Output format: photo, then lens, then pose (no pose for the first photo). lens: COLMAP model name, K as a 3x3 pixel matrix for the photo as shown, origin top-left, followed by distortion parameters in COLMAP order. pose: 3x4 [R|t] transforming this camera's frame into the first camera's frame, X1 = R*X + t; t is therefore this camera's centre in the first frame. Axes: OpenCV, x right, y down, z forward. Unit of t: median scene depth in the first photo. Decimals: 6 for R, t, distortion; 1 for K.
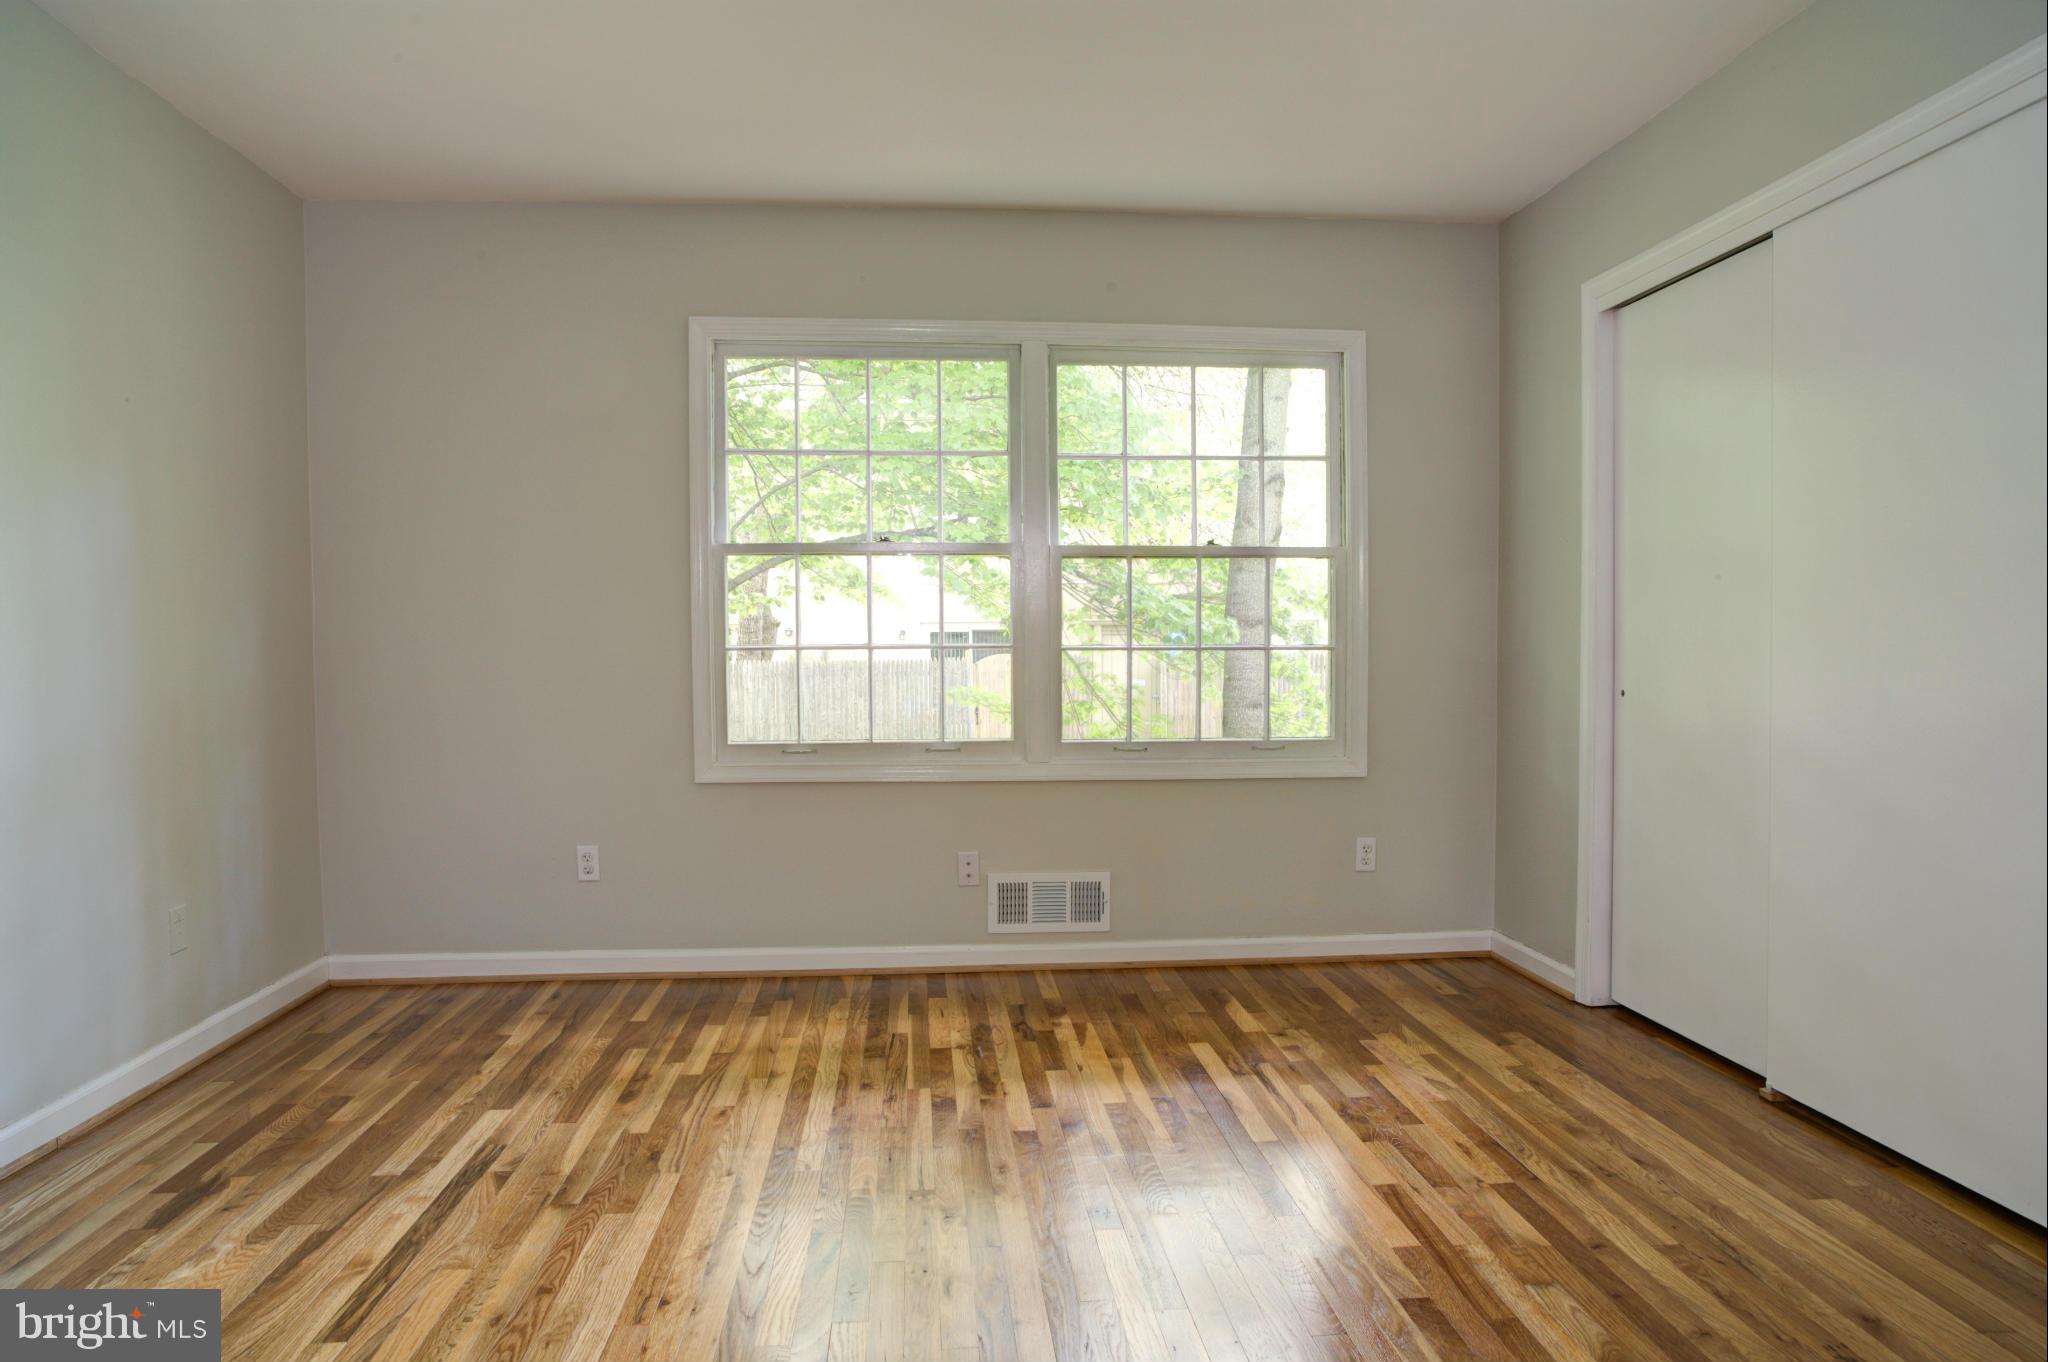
lens RADIAL K [[1268.8, 0, 1024.0], [0, 1268.8, 681.0], [0, 0, 1]] dist [-0.085517, 0.079536]
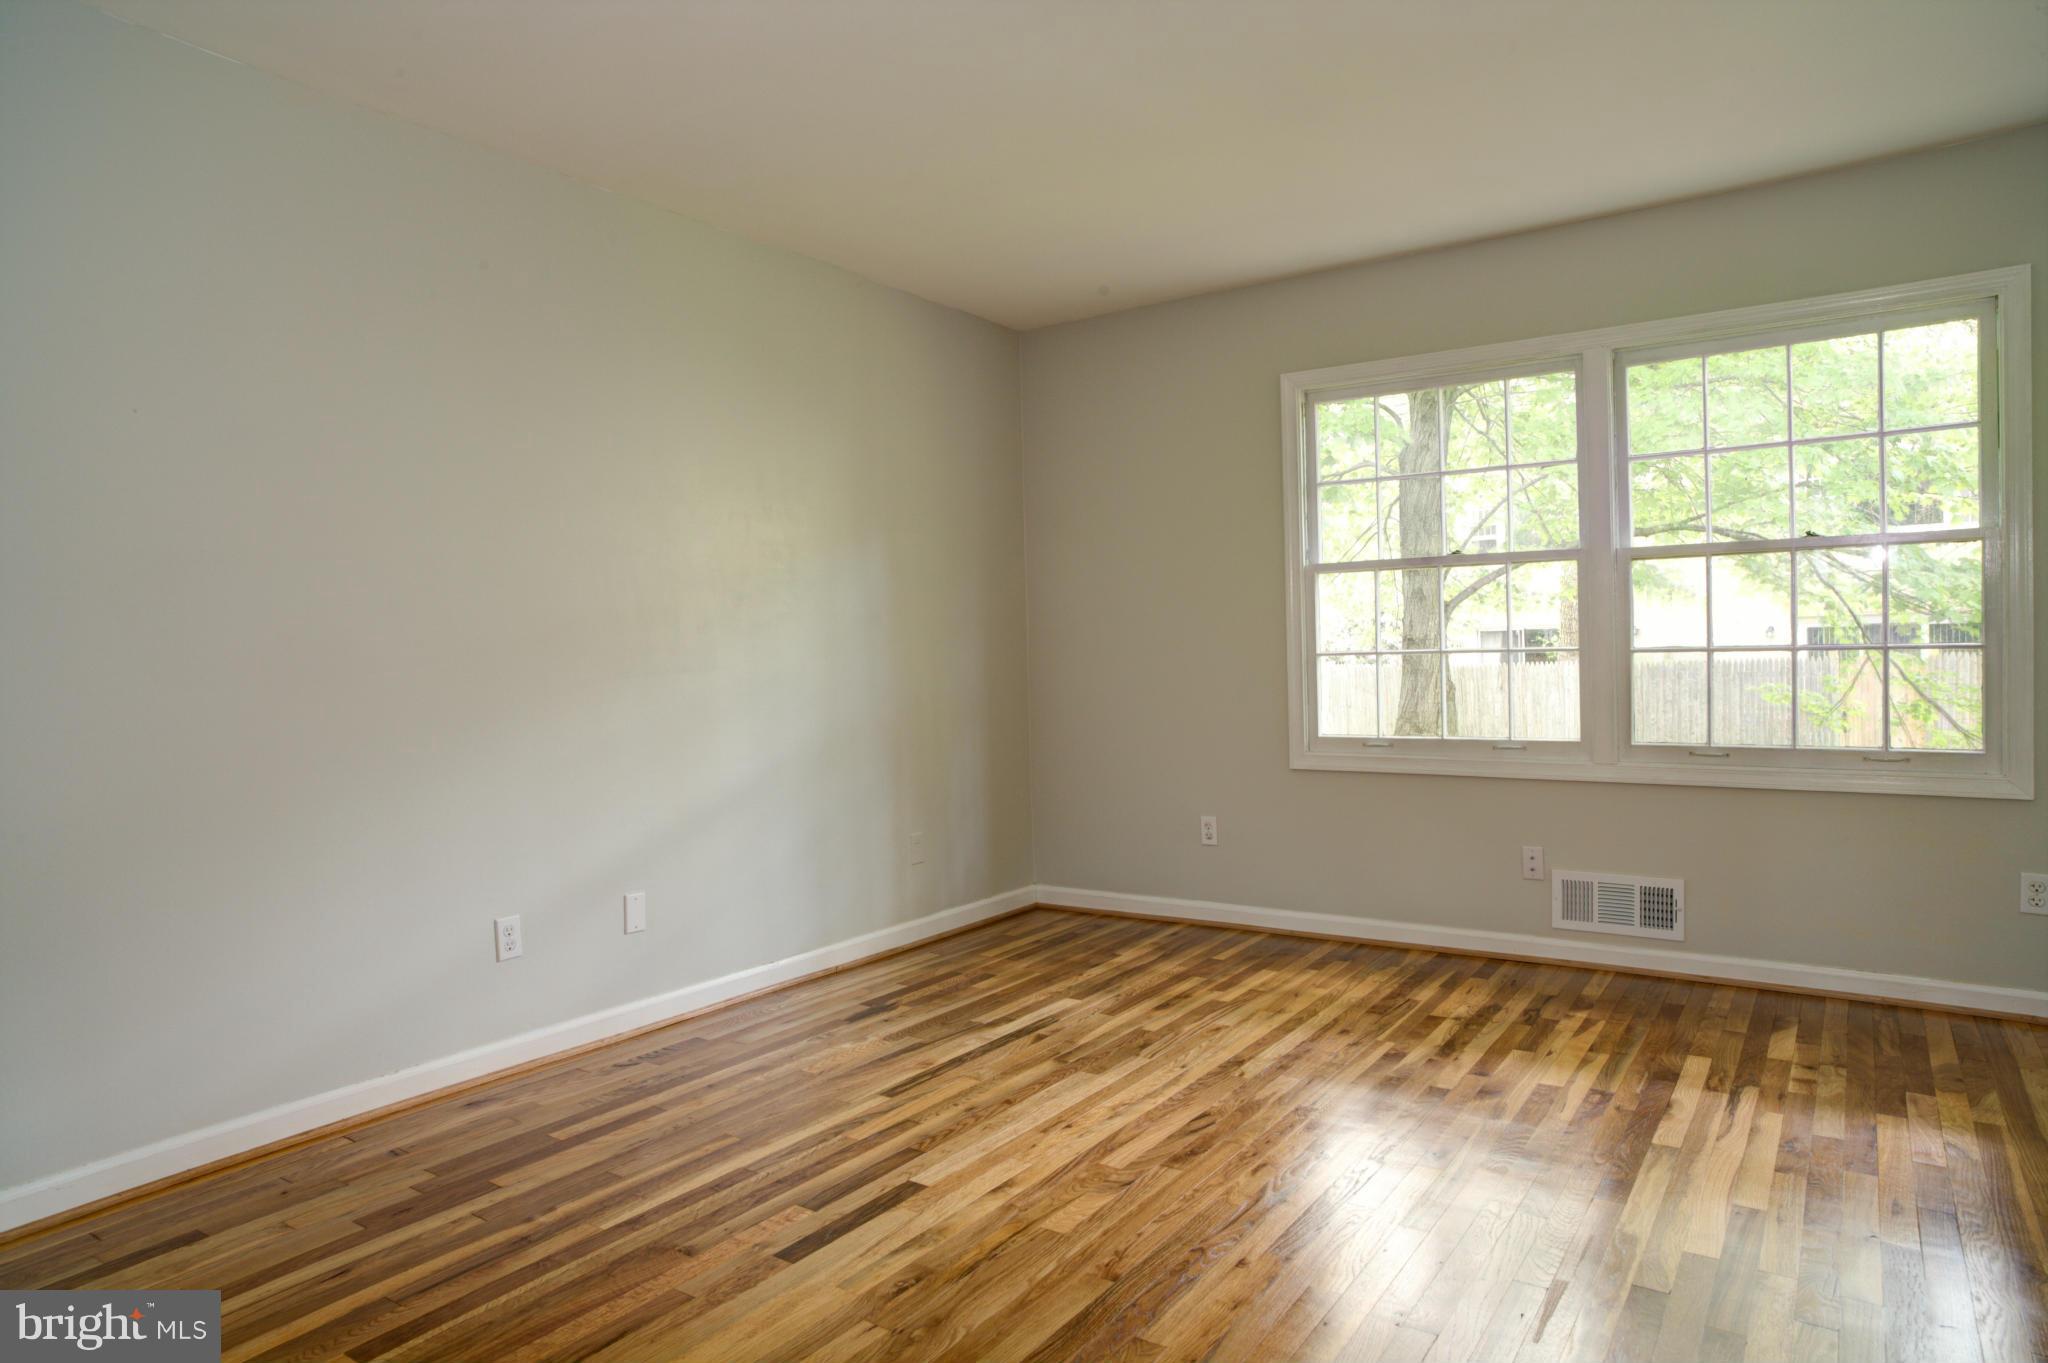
lens RADIAL K [[1268.8, 0, 1024.0], [0, 1268.8, 681.5], [0, 0, 1]] dist [-0.085517, 0.079536]
pose [[0.765265, 0.003081, -0.643708, 0.365063], [-0.002917, 0.999995, 0.001318, -0.002049], [0.643709, 0.000869, 0.765270, -0.073138]]
